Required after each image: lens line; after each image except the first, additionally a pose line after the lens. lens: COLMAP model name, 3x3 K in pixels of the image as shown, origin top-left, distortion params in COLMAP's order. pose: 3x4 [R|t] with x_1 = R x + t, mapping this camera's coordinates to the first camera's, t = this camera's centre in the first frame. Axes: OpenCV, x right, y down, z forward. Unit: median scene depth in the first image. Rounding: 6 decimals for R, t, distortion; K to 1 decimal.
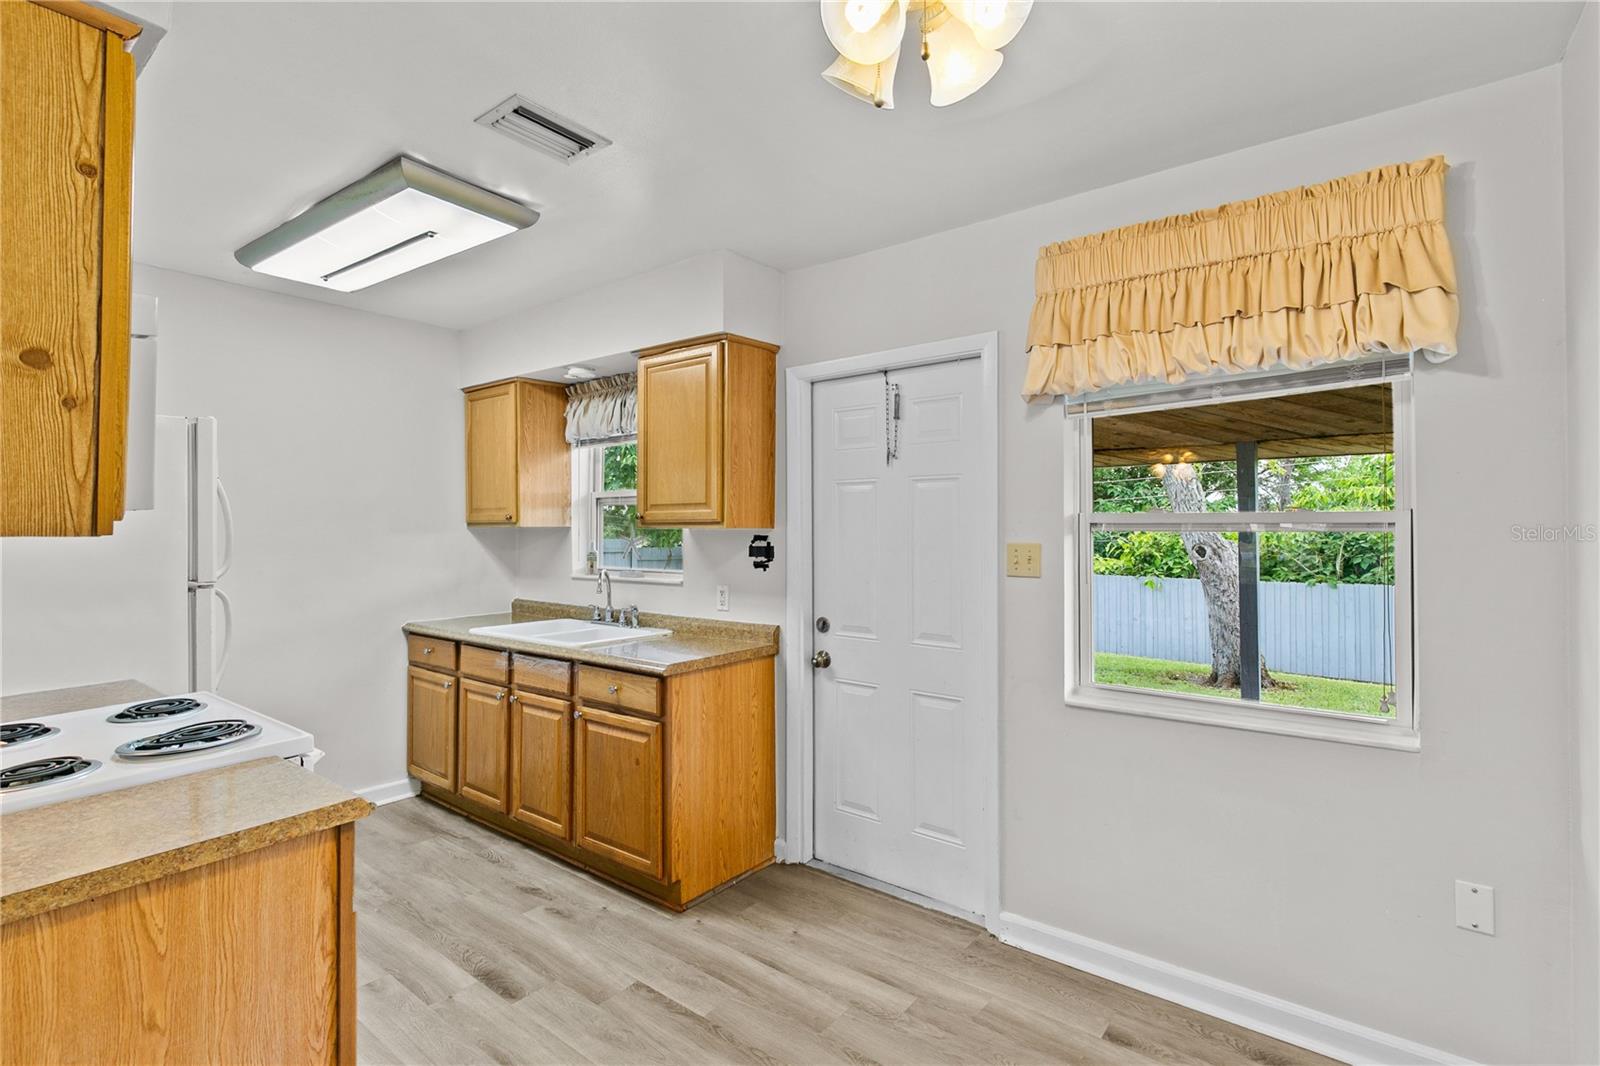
lens RADIAL K [[718.4, 0, 801.5], [0, 718.4, 514.5], [0, 0, 1]] dist [0.000570, -0.000026]
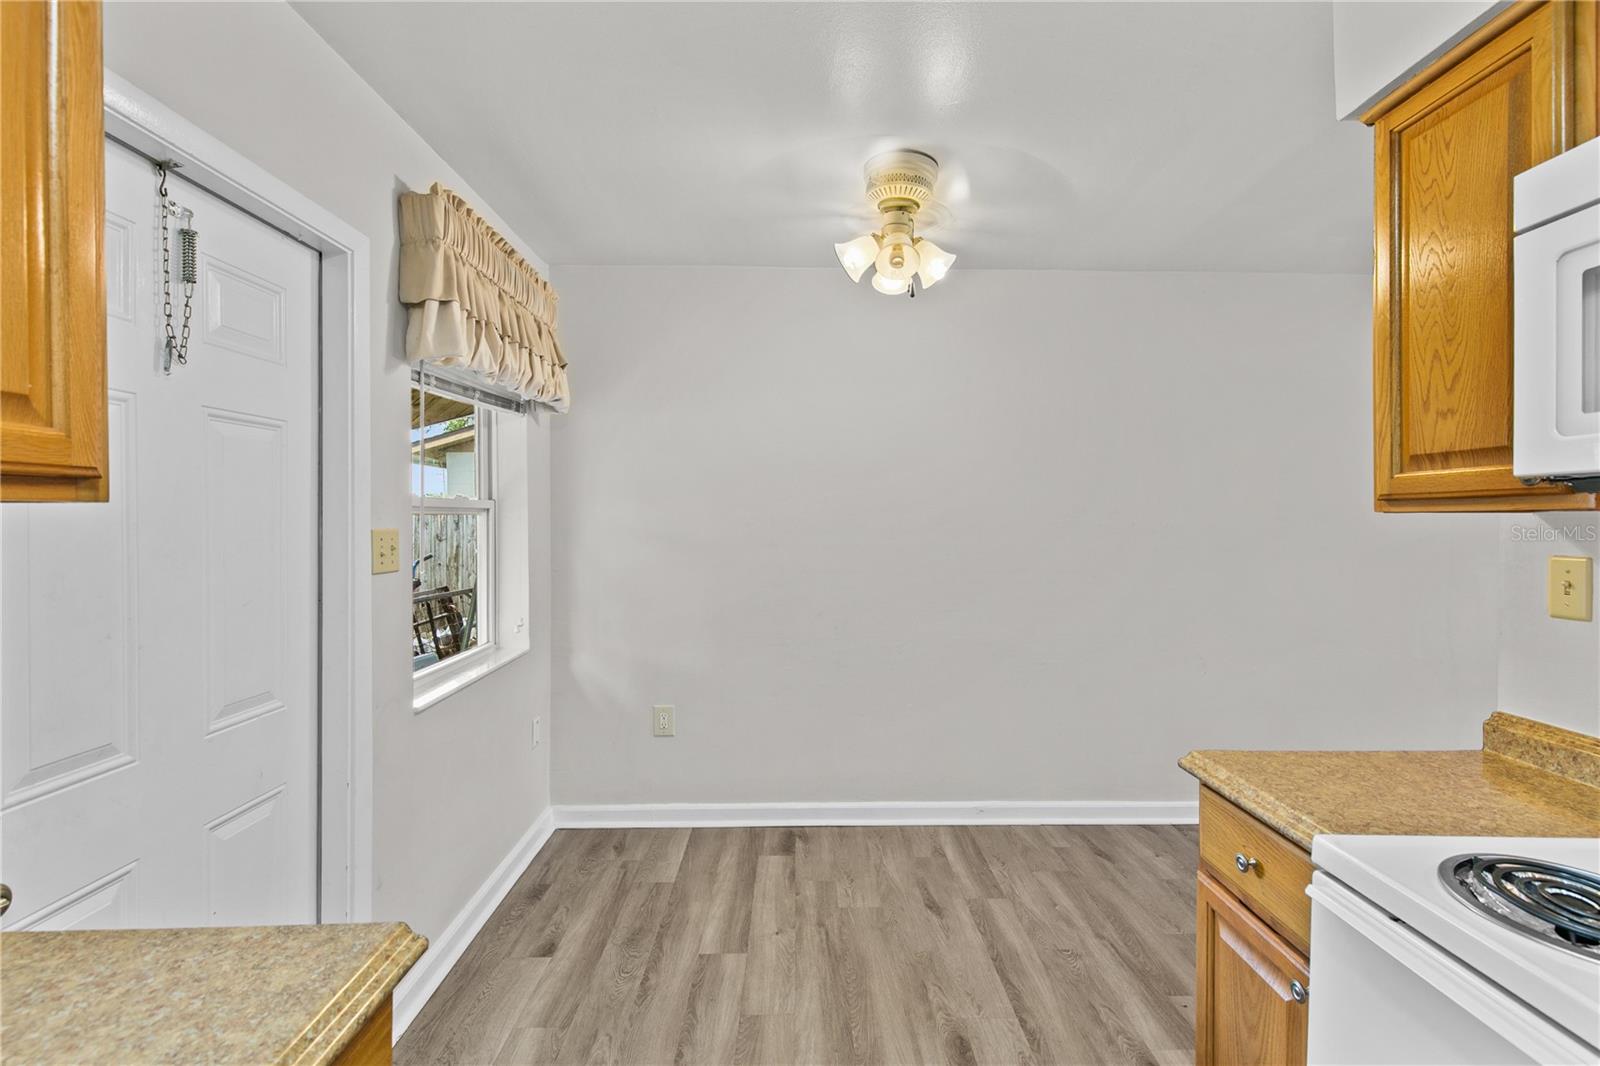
lens RADIAL K [[718.4, 0, 801.5], [0, 718.4, 514.5], [0, 0, 1]] dist [0.000570, -0.000026]
pose [[-0.612576, -0.000320, 0.790412, -0.671133], [-0.010879, 0.999909, -0.008026, 0.030627], [-0.790337, -0.013516, -0.612523, 1.291358]]
